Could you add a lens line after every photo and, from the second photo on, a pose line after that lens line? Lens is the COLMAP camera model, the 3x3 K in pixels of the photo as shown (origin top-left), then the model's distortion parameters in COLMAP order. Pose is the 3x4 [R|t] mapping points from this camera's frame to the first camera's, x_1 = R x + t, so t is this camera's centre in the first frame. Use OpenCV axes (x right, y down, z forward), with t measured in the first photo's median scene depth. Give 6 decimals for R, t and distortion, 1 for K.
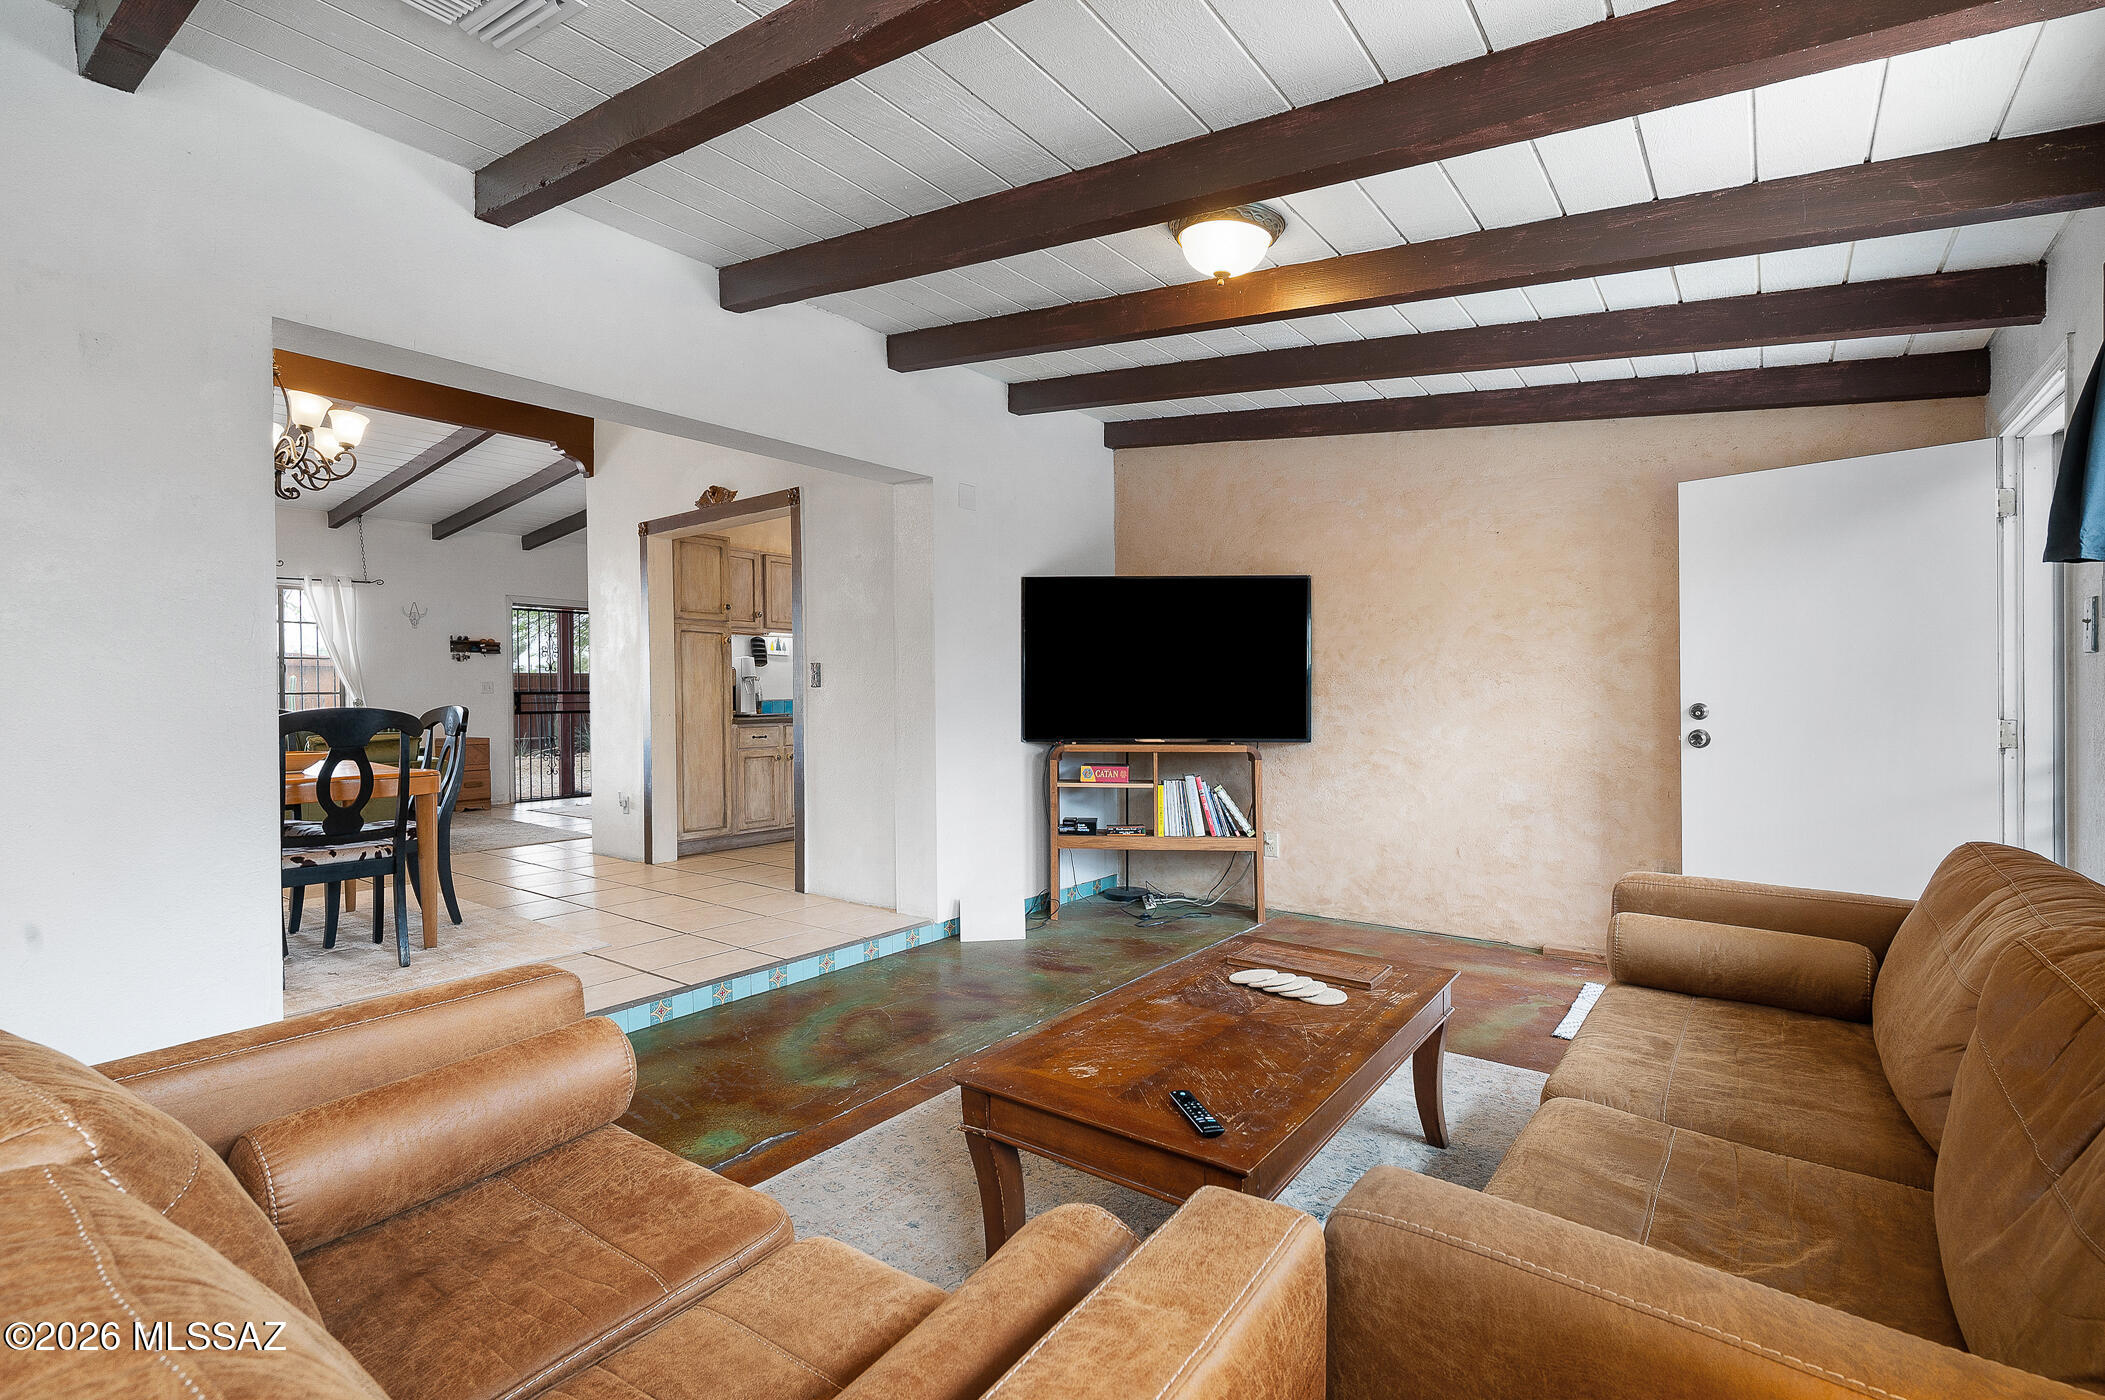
lens RADIAL K [[963.7, 0, 1046.1], [0, 963.7, 677.6], [0, 0, 1]] dist [0.000264, -0.000145]
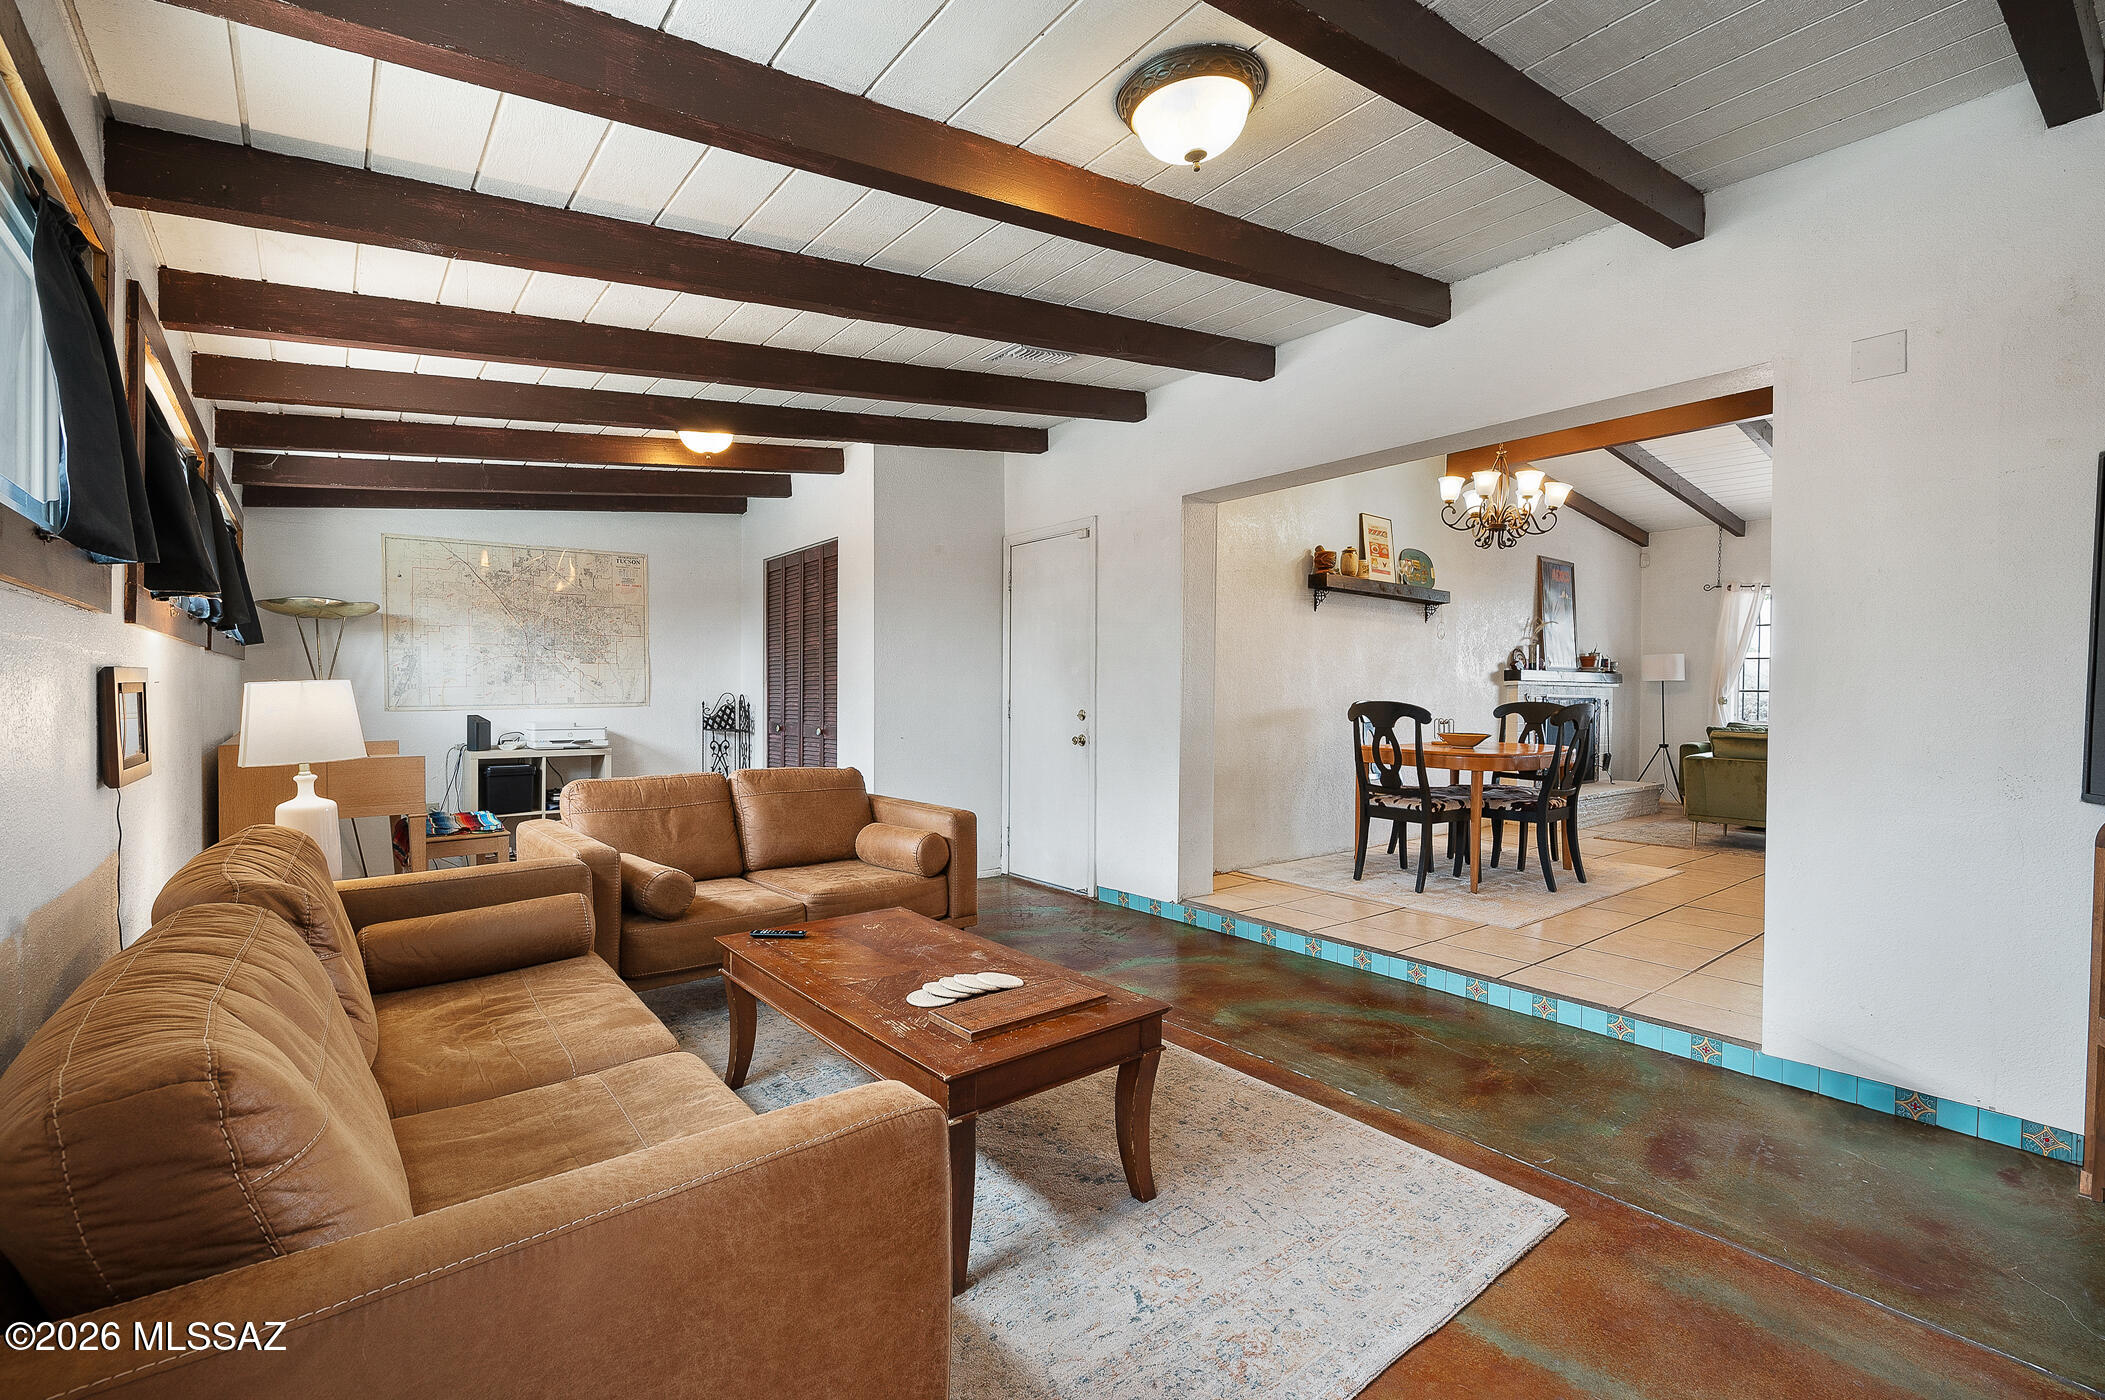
lens RADIAL K [[922.2, 0, 1052.5], [0, 922.2, 700.0], [0, 0, 1]] dist [0.000438, -0.000015]
pose [[-0.240044, 0.014470, -0.970654, 0.625457], [0.005782, 0.999892, 0.013476, 0.009504], [0.970745, -0.002378, -0.240102, 0.725492]]
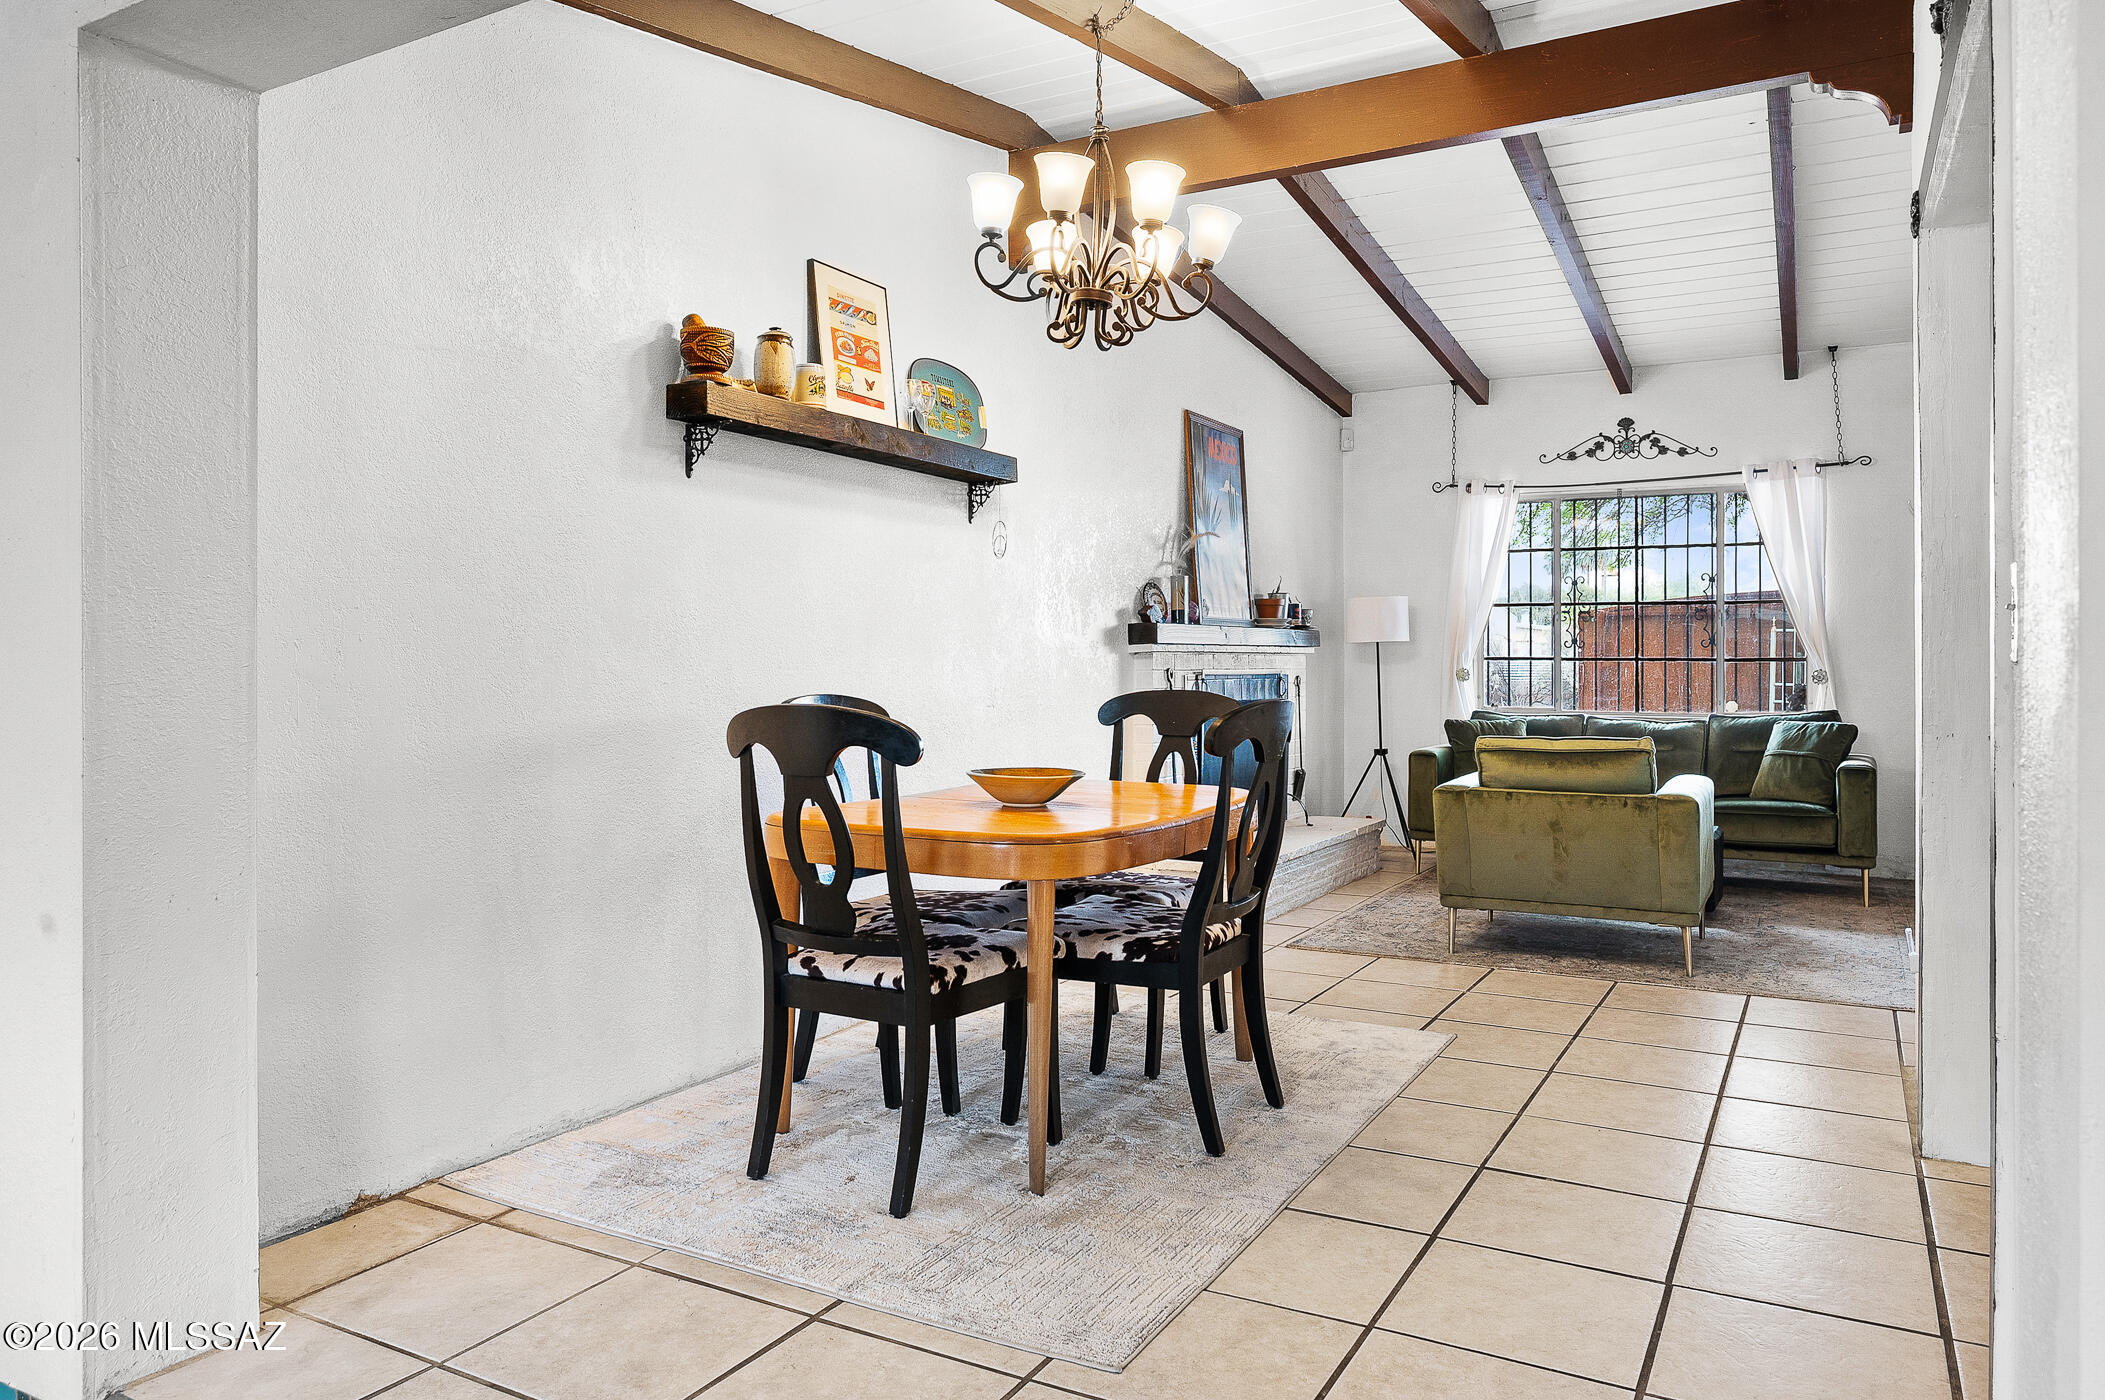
lens RADIAL K [[1387.9, 0, 1047.1], [0, 1387.9, 666.6], [0, 0, 1]] dist [-0.054900, -0.000668]
pose [[0.132866, 0.009897, -0.991085, 0.042284], [0.015491, 0.999807, 0.012061, 0.005749], [0.991013, -0.016956, 0.132687, 0.881085]]
